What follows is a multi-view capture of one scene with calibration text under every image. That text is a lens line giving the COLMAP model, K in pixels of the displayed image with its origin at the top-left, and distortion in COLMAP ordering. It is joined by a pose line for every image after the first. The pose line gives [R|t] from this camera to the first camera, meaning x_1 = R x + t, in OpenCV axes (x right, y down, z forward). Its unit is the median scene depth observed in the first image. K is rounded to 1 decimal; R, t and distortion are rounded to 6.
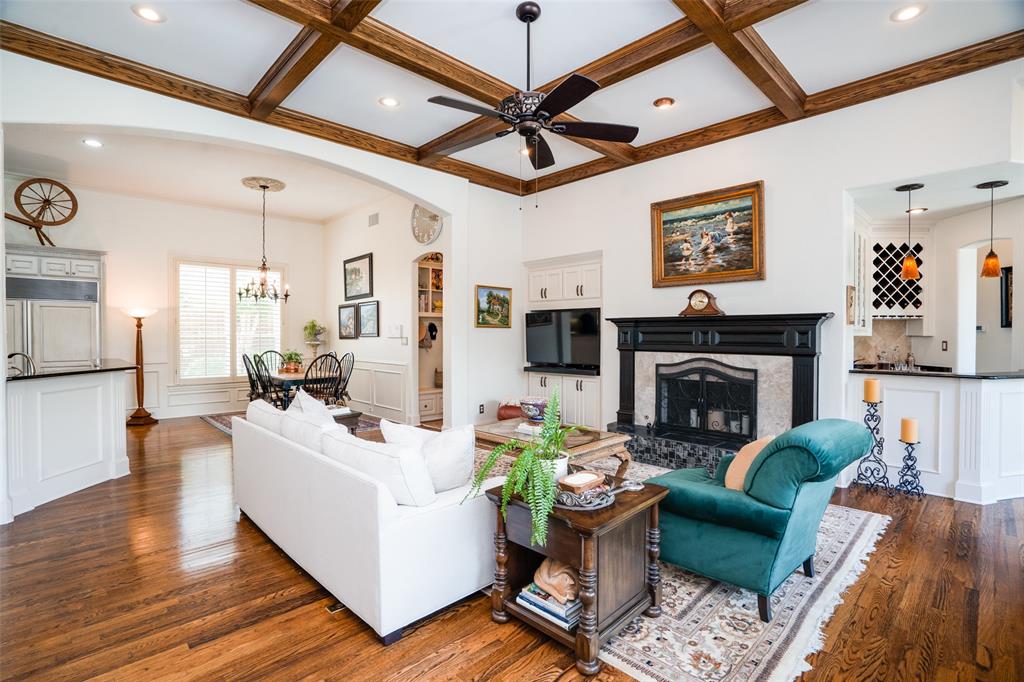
lens RADIAL K [[477.2, 0, 508.1], [0, 477.2, 335.2], [0, 0, 1]] dist [-0.003996, 0.000055]
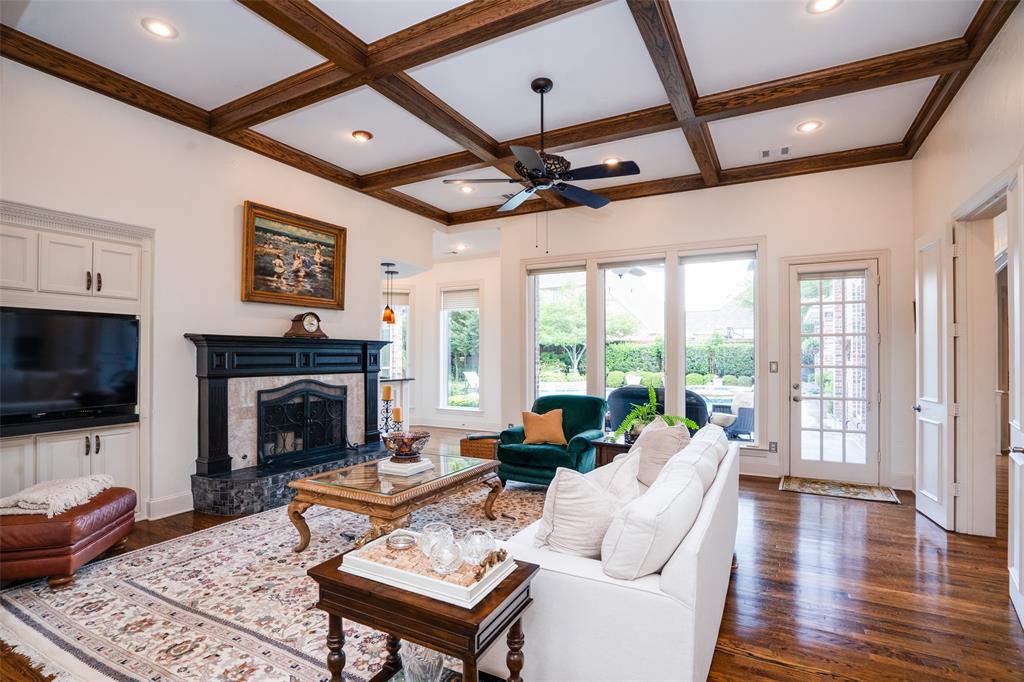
lens RADIAL K [[490.0, 0, 507.7], [0, 490.0, 350.7], [0, 0, 1]] dist [-0.027699, 0.011411]
pose [[-0.268080, 0.010061, 0.963344, -0.659933], [0.006237, 0.999943, -0.008708, -0.001685], [-0.963377, 0.003674, -0.268127, 0.811103]]
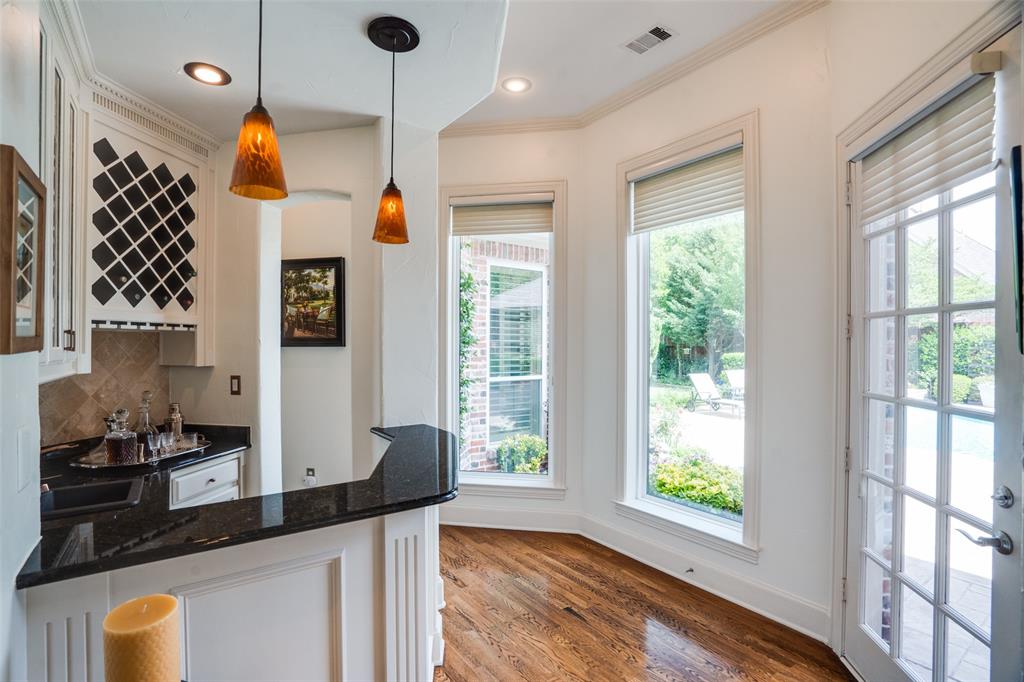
lens RADIAL K [[490.0, 0, 511.3], [0, 490.0, 343.3], [0, 0, 1]] dist [-0.027699, 0.011411]
pose [[0.163922, 0.000864, 0.986473, 0.446265], [0.004648, 0.999988, -0.001648, -0.020531], [-0.986462, 0.004855, 0.163916, 0.616360]]
